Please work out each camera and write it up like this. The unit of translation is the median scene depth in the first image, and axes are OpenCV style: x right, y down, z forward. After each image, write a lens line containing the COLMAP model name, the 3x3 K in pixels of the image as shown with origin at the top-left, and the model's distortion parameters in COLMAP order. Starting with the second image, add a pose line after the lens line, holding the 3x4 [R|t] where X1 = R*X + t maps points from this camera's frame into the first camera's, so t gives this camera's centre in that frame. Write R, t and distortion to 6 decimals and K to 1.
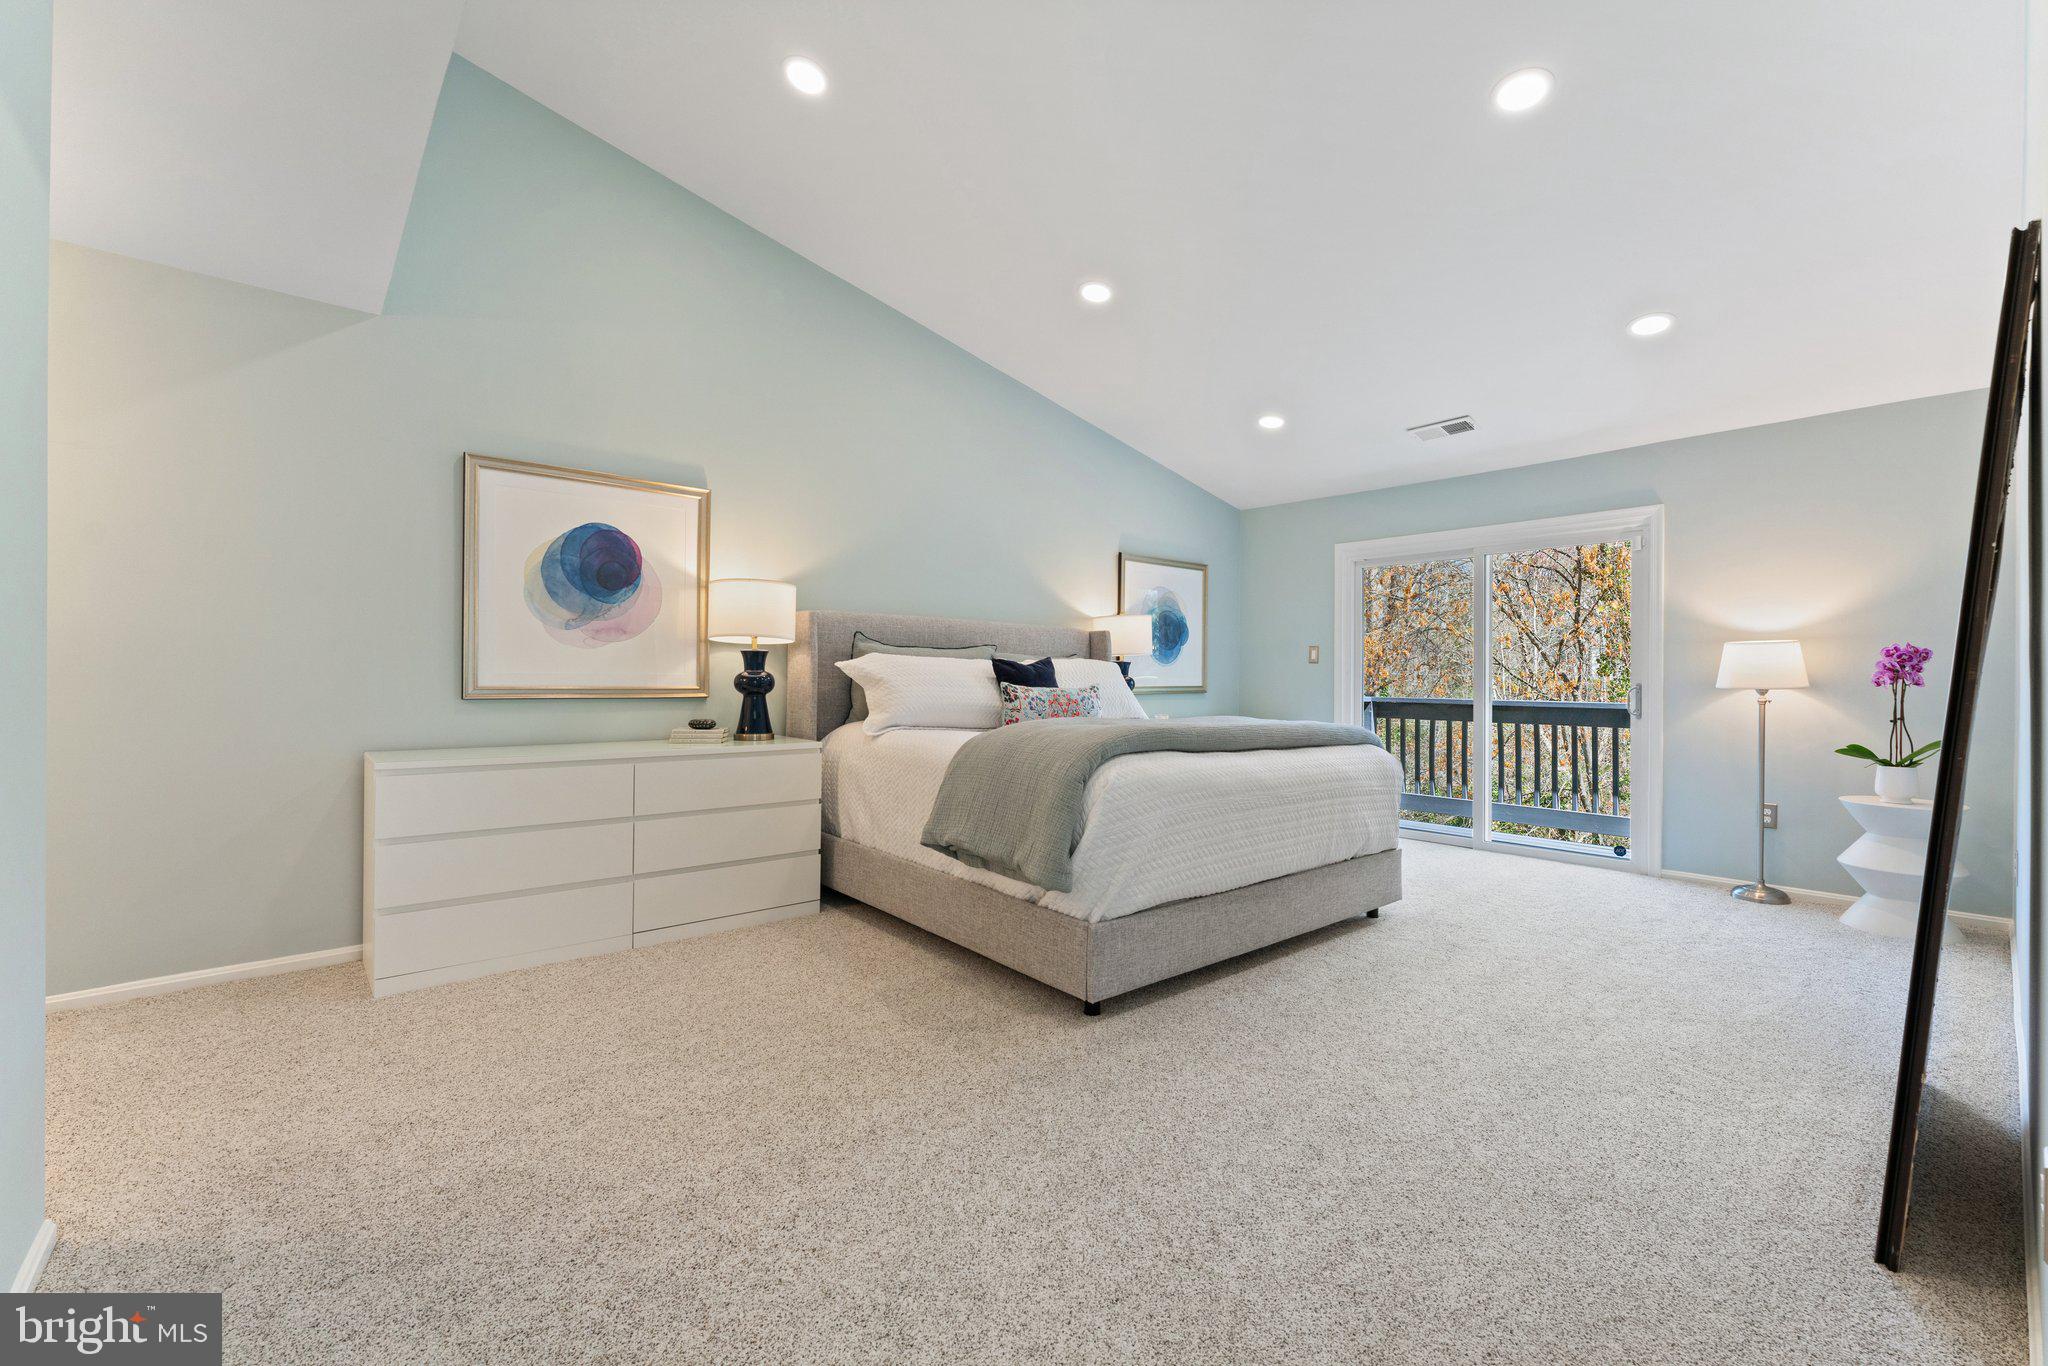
lens RADIAL K [[814.4, 0, 1018.5], [0, 814.4, 694.1], [0, 0, 1]] dist [0.000630, 0.000029]
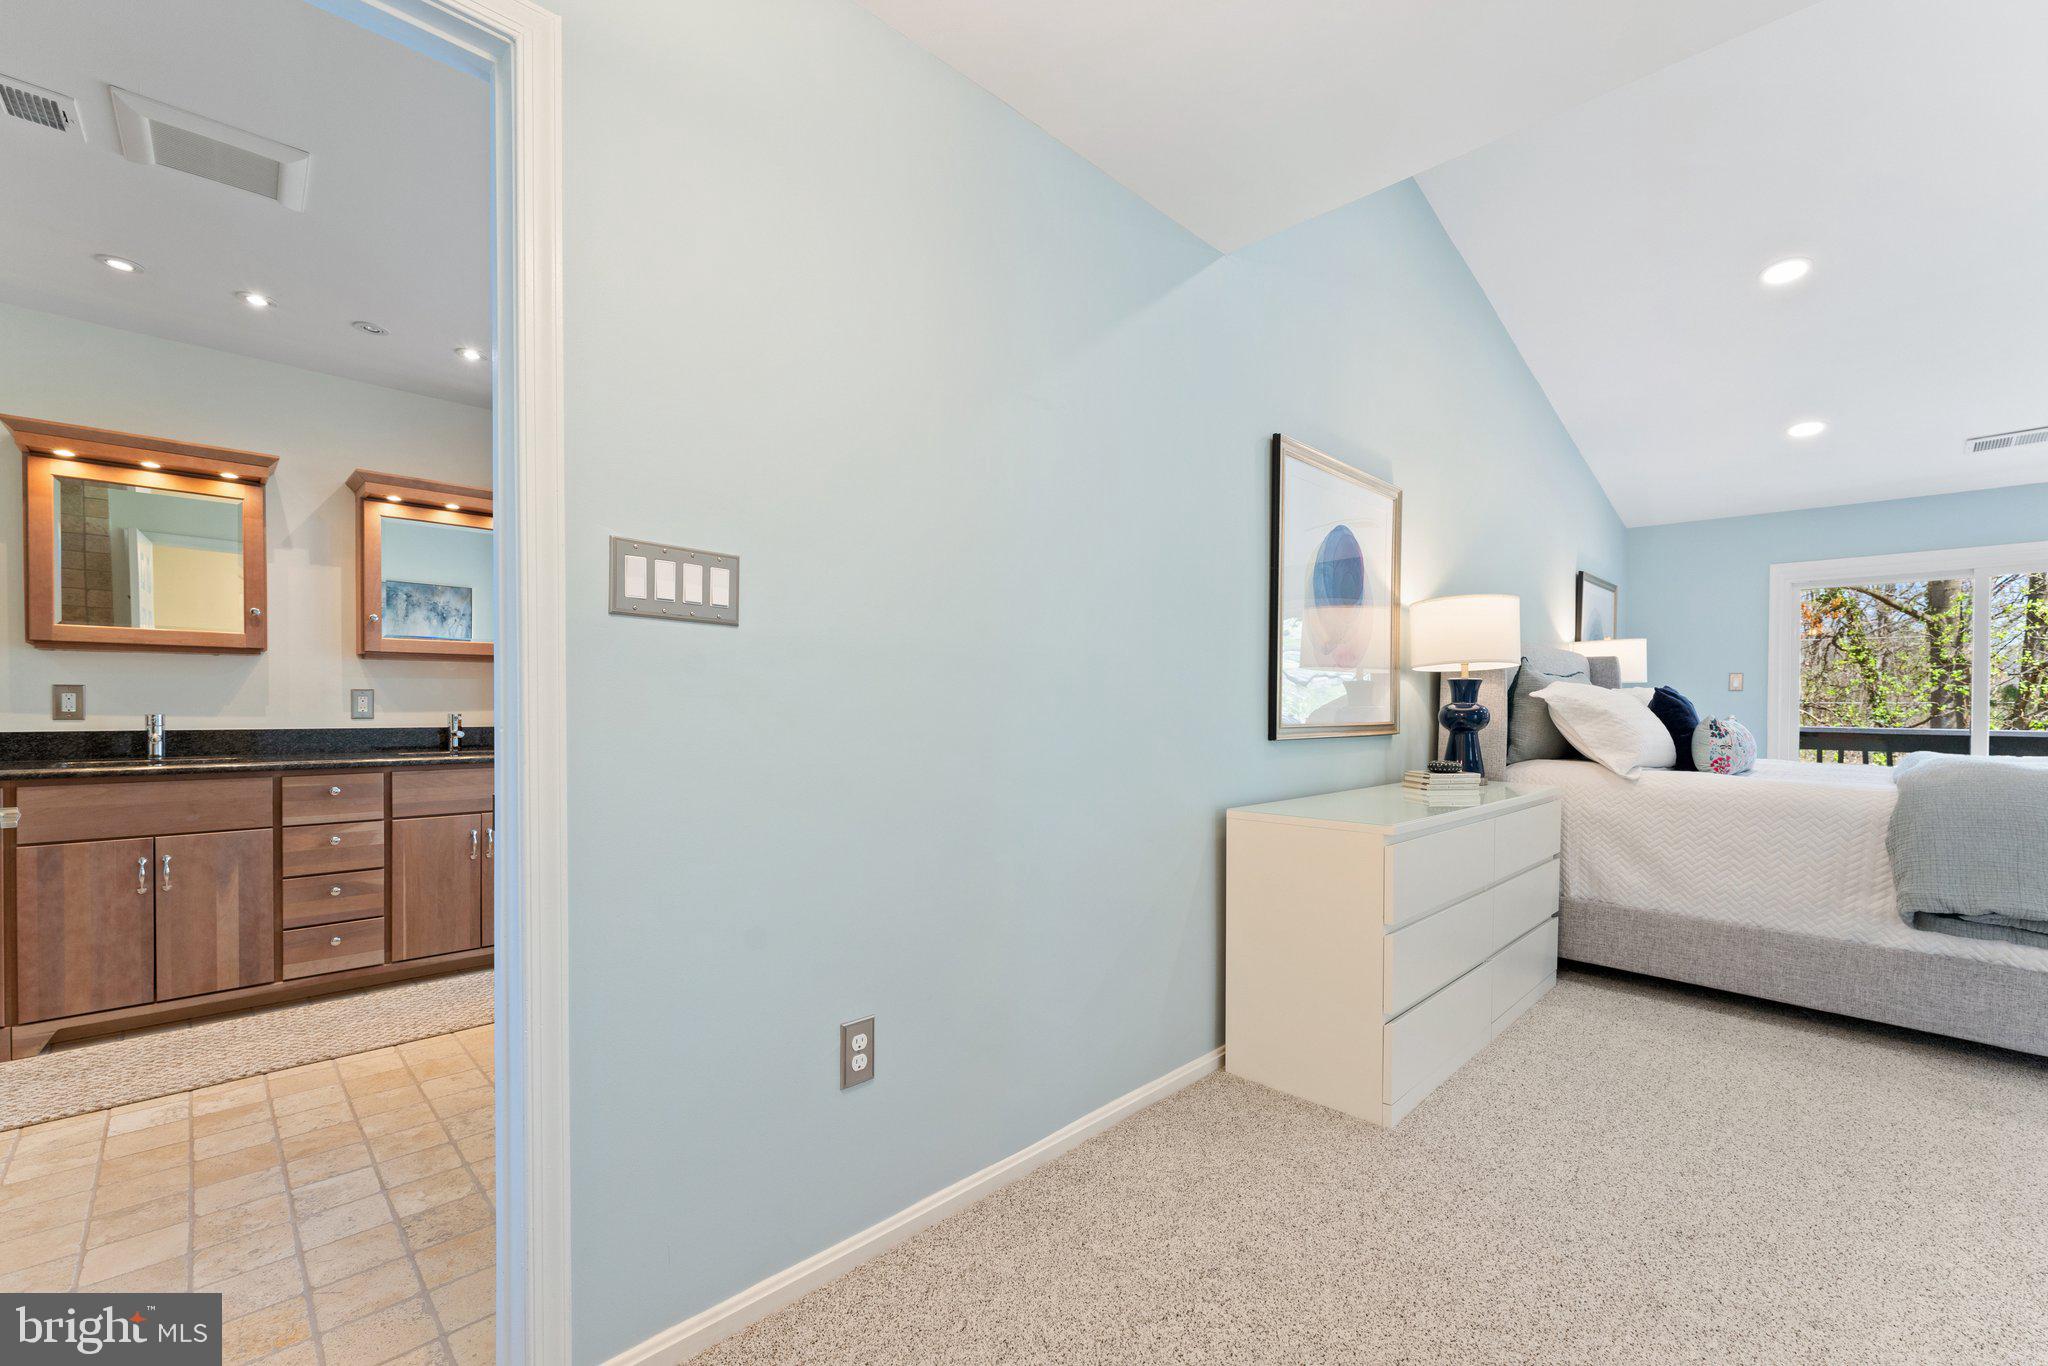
lens RADIAL K [[829.7, 0, 1024.2], [0, 829.7, 723.1], [0, 0, 1]] dist [0.001087, 0.000134]
pose [[0.996733, -0.005031, 0.080615, -0.849888], [0.004843, 0.999985, 0.002517, -0.011789], [-0.080626, -0.002119, 0.996742, 0.176134]]
